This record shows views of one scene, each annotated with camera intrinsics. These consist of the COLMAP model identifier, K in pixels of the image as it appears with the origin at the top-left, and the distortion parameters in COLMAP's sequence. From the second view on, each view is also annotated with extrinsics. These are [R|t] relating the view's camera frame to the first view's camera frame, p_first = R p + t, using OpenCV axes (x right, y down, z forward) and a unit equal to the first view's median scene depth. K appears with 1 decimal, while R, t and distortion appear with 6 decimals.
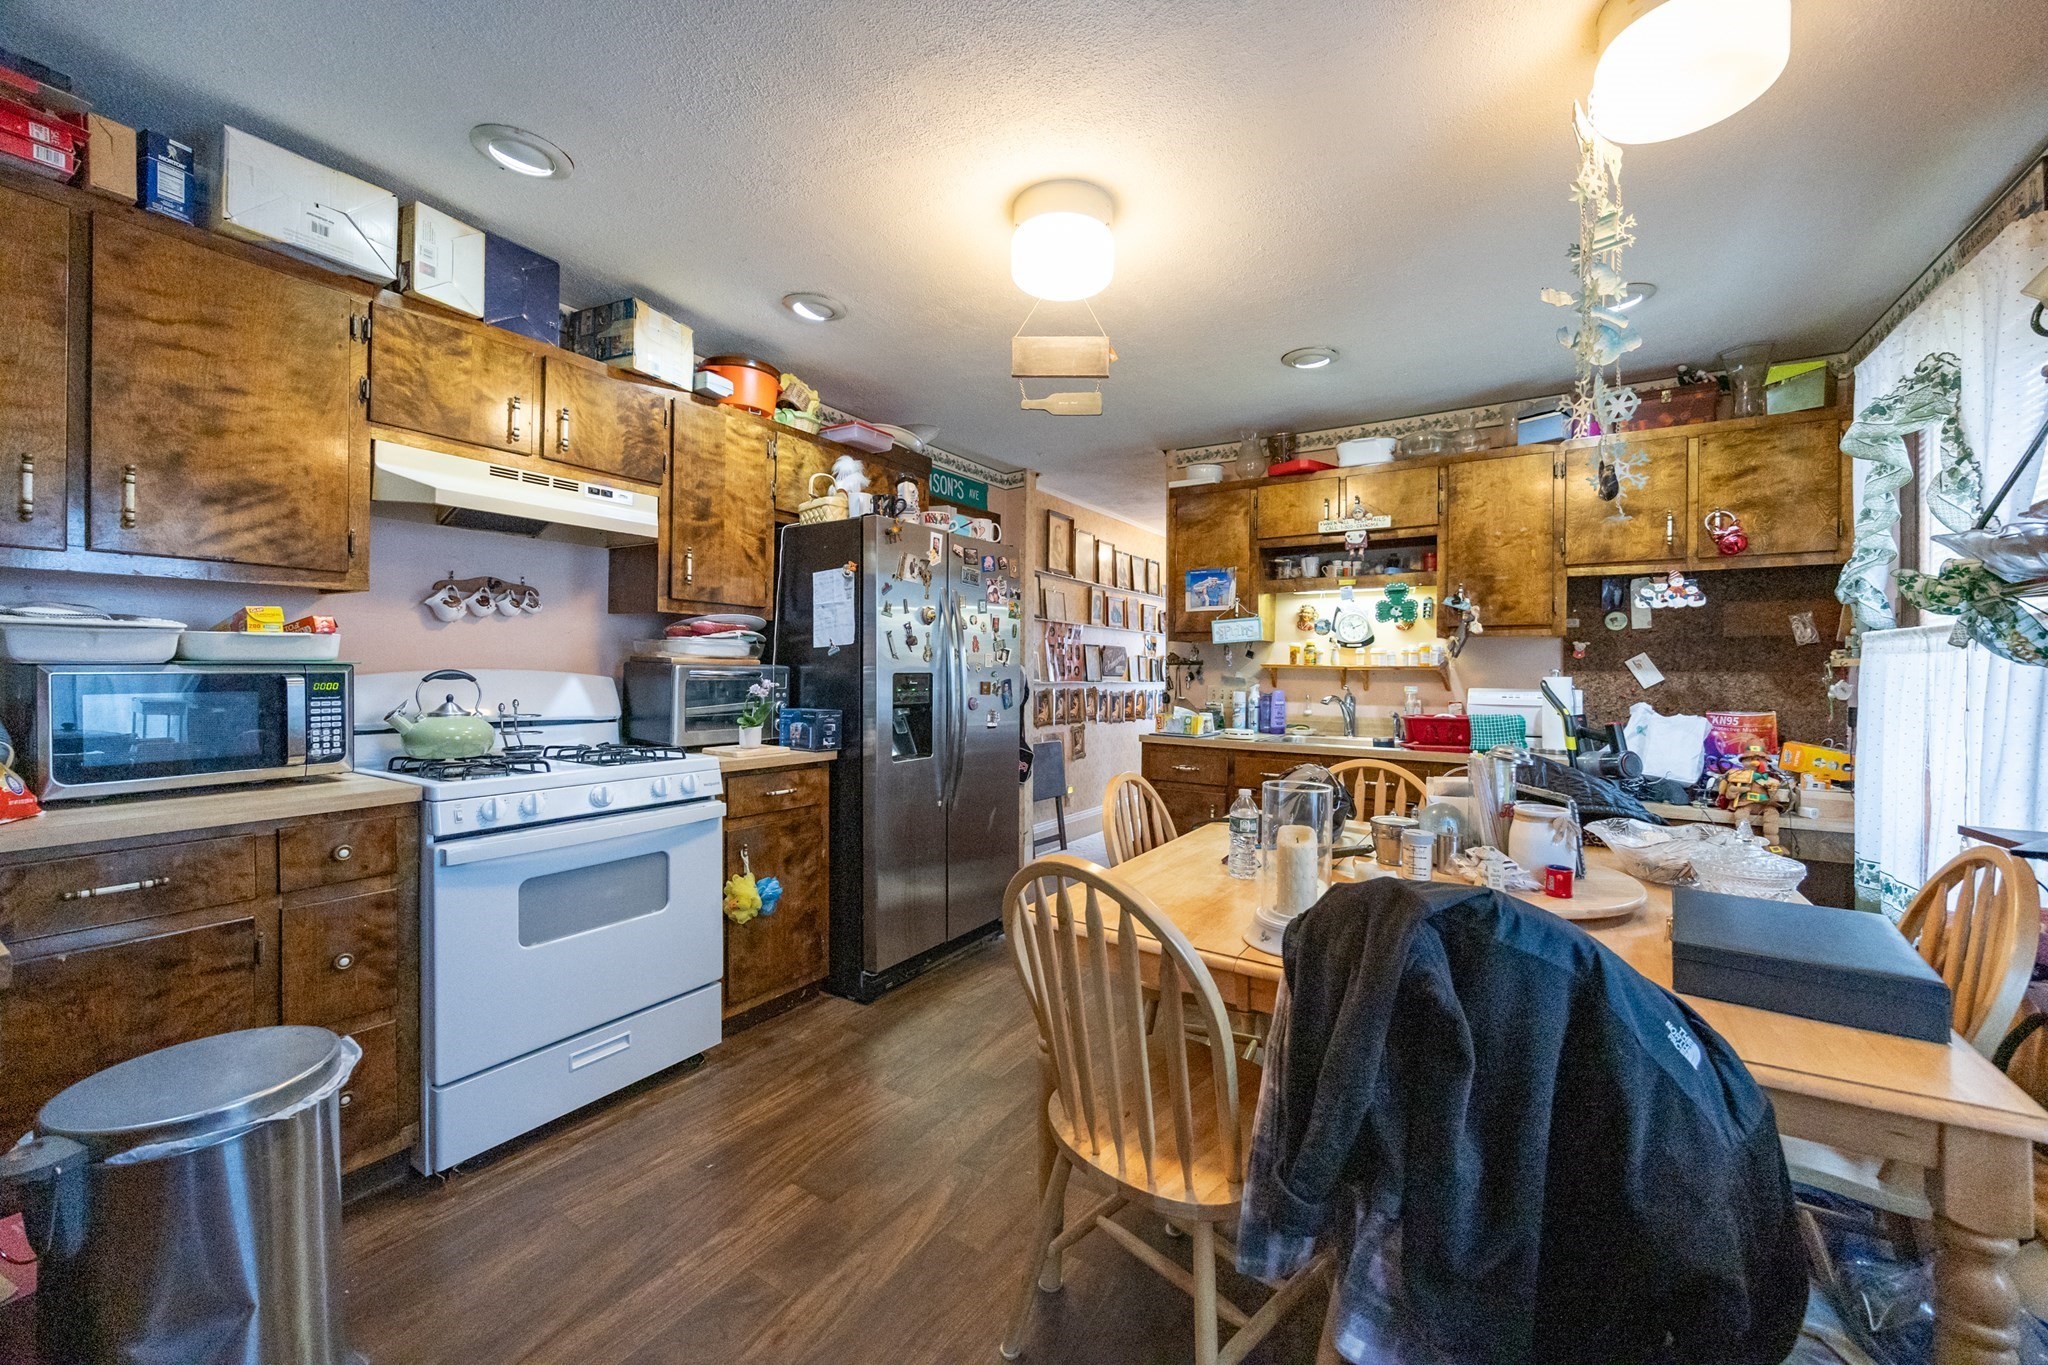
lens RADIAL K [[816.0, 0, 1051.0], [0, 816.0, 677.5], [0, 0, 1]] dist [-0.000496, 0.000221]
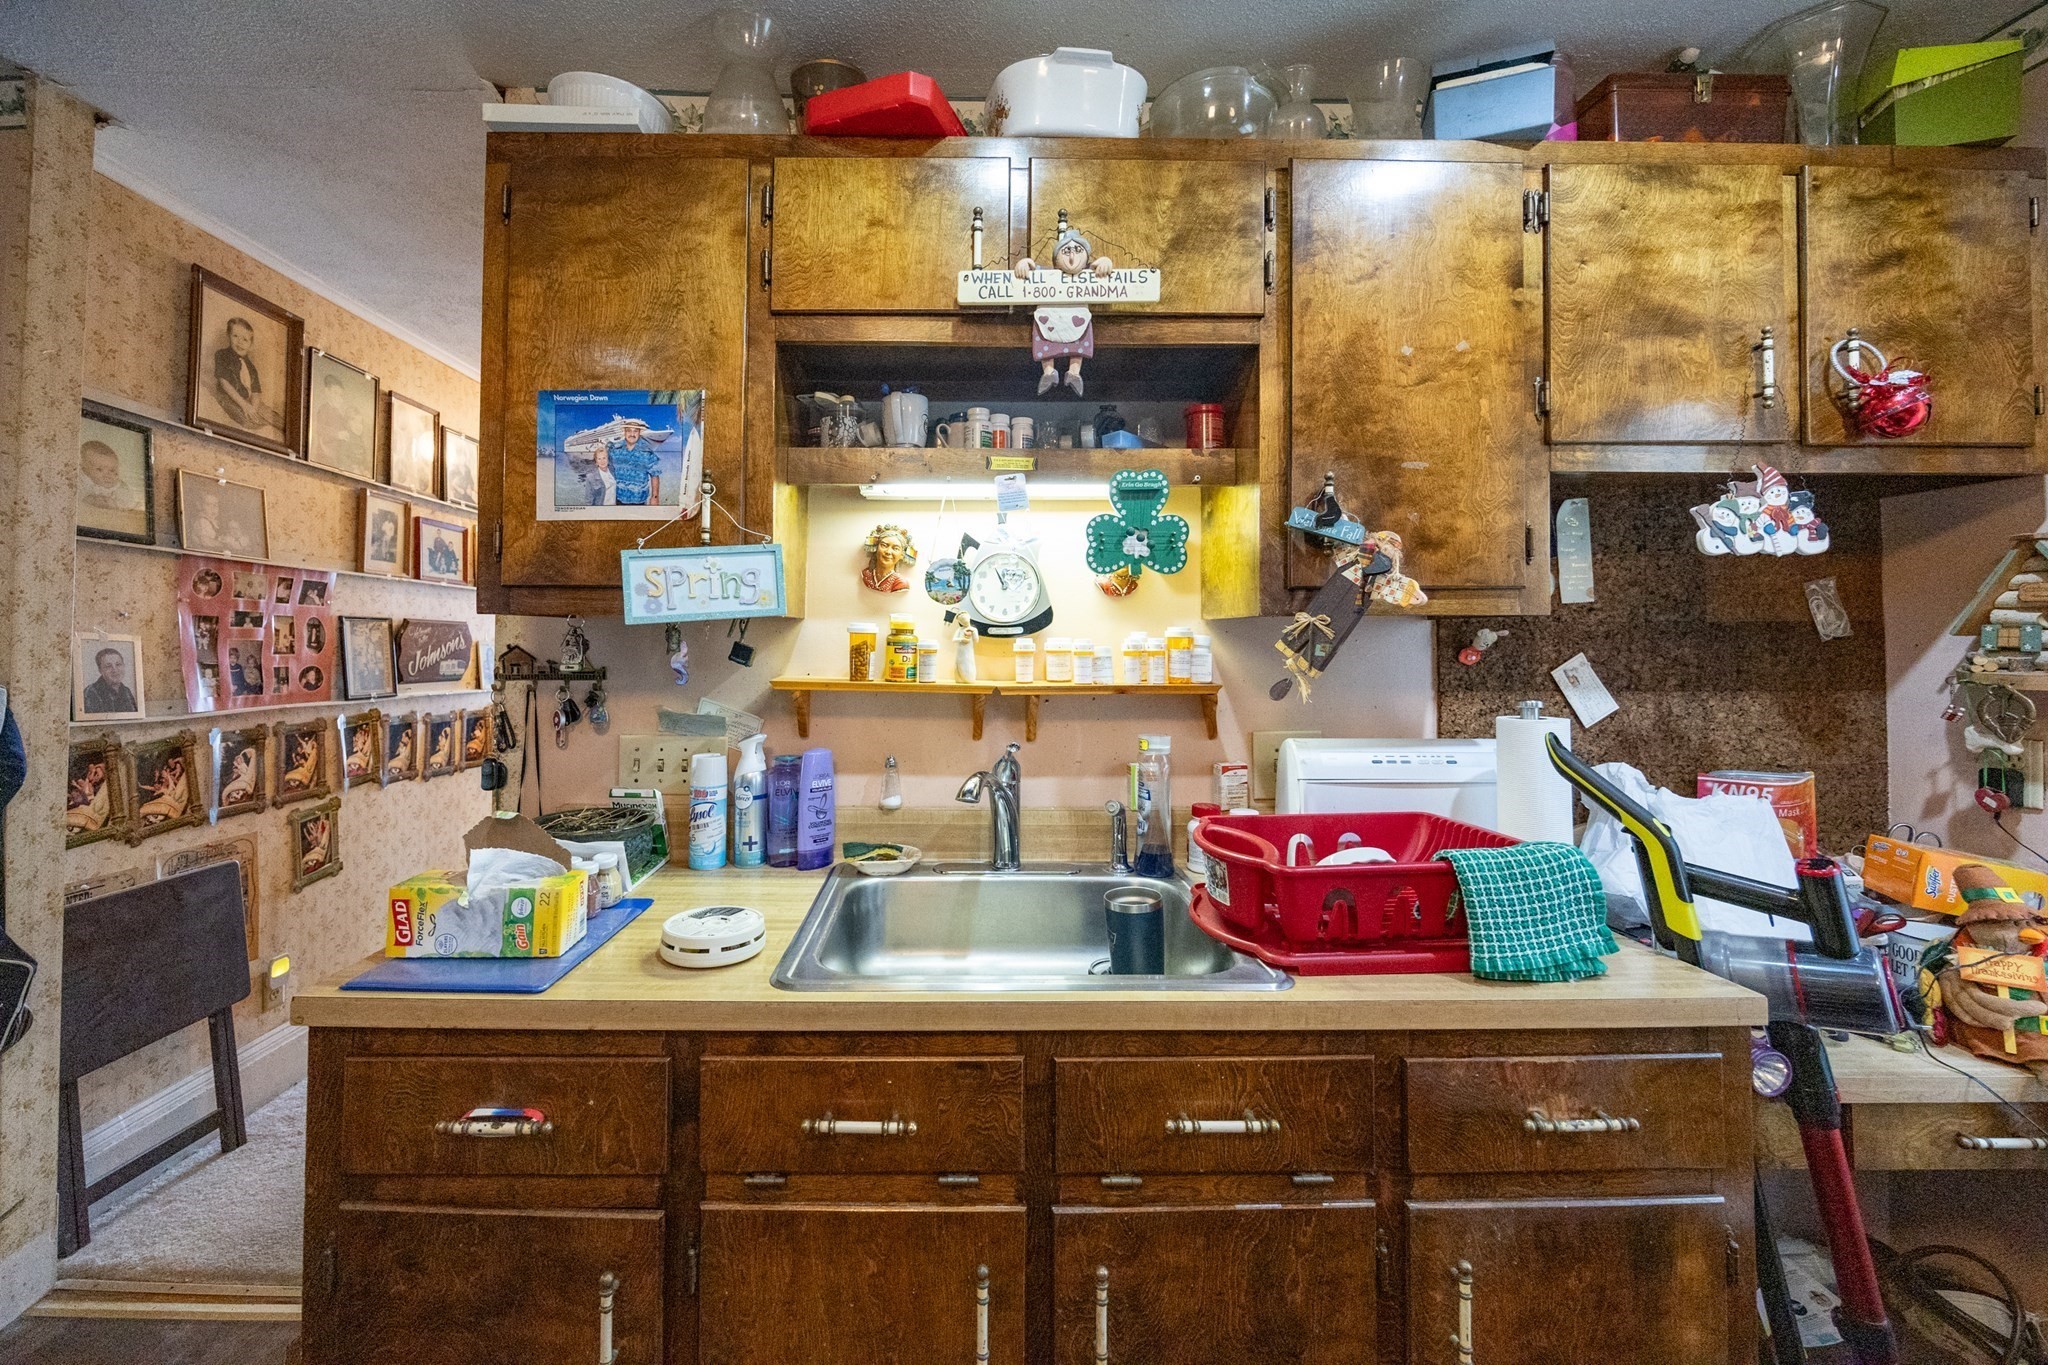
lens RADIAL K [[752.6, 0, 972.9], [0, 752.6, 622.1], [0, 0, 1]] dist [-0.006367, -0.000022]
pose [[0.834260, 0.009099, 0.551296, 0.186510], [0.009134, 0.999499, -0.030319, -0.039884], [-0.551295, 0.030330, 0.833759, 0.851532]]
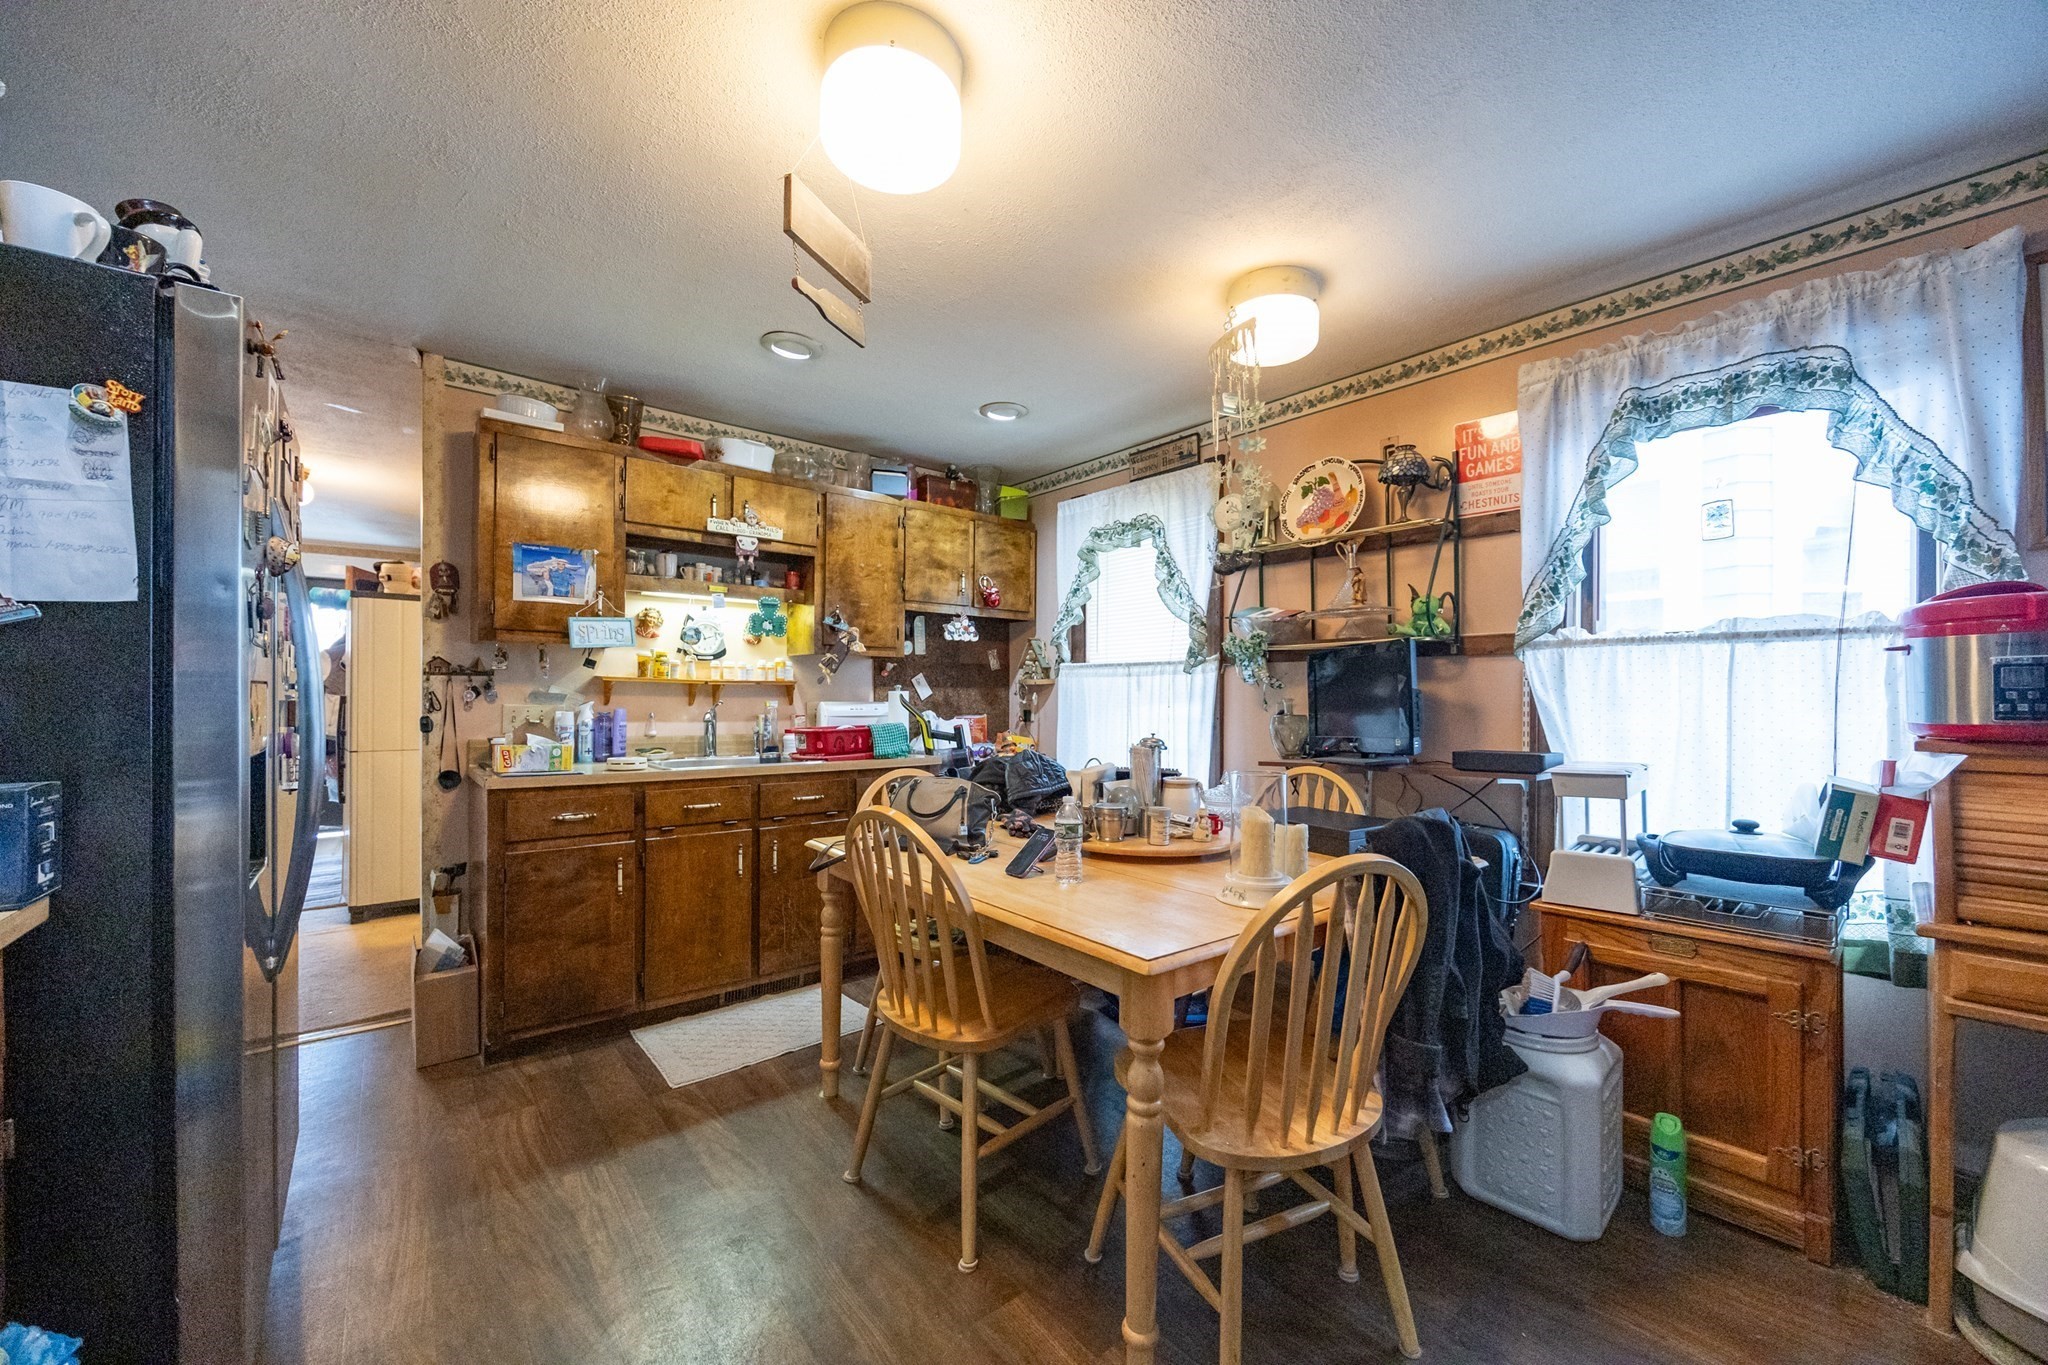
lens RADIAL K [[807.3, 0, 1017.7], [0, 807.3, 701.8], [0, 0, 1]] dist [0.024183, -0.000143]
pose [[0.303143, -0.009722, 0.952895, -0.482134], [0.007331, 0.999942, 0.007870, 0.007001], [-0.952917, 0.004600, 0.303197, 0.469260]]
